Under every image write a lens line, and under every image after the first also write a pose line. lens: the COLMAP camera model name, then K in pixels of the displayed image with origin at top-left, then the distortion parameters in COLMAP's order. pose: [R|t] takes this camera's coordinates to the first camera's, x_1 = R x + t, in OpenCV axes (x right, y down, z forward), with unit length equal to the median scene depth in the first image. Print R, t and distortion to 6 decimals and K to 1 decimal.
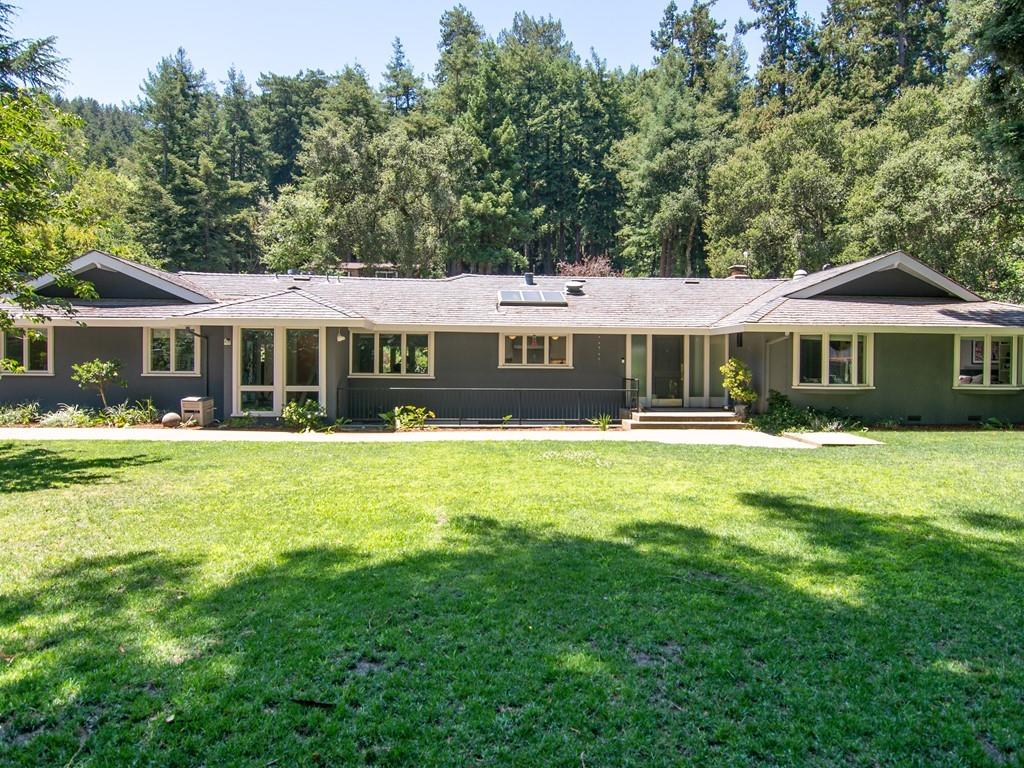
lens RADIAL K [[696.1, 0, 512.0], [0, 696.1, 384.0], [0, 0, 1]] dist [-0.000117, 0.000271]
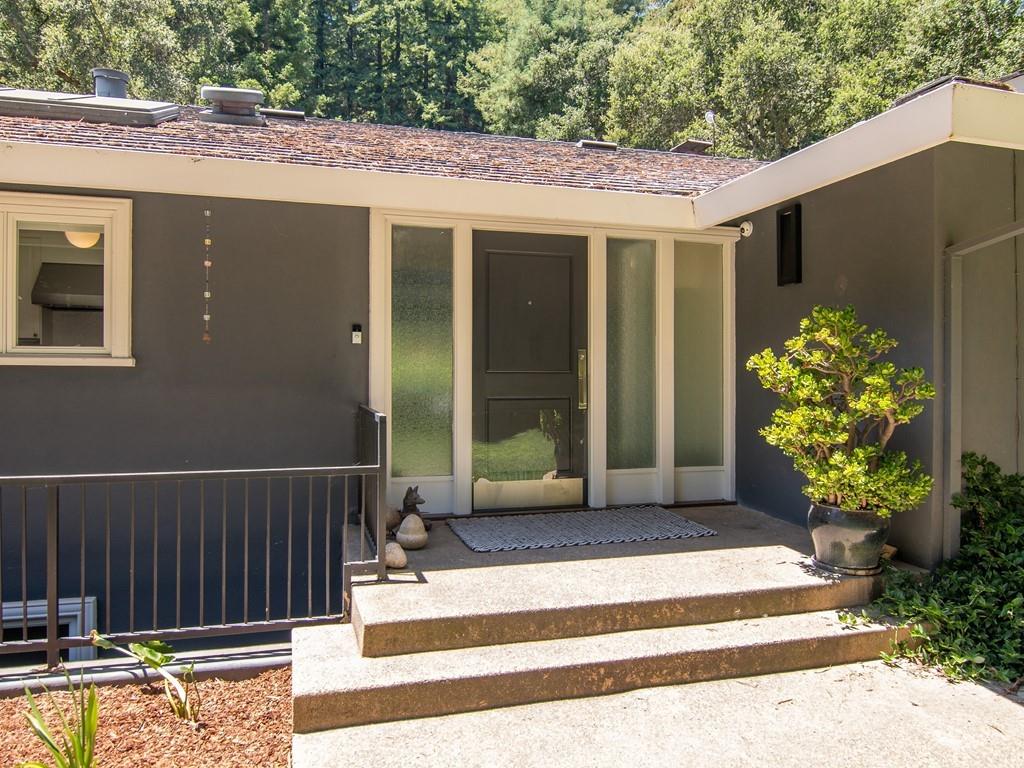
lens RADIAL K [[696.1, 0, 512.0], [0, 696.1, 384.0], [0, 0, 1]] dist [-0.000117, 0.000271]
pose [[0.986662, -0.002112, 0.162769, 0.082289], [0.004487, 0.999889, -0.014221, -0.005354], [-0.162721, 0.014762, 0.986562, 0.348705]]
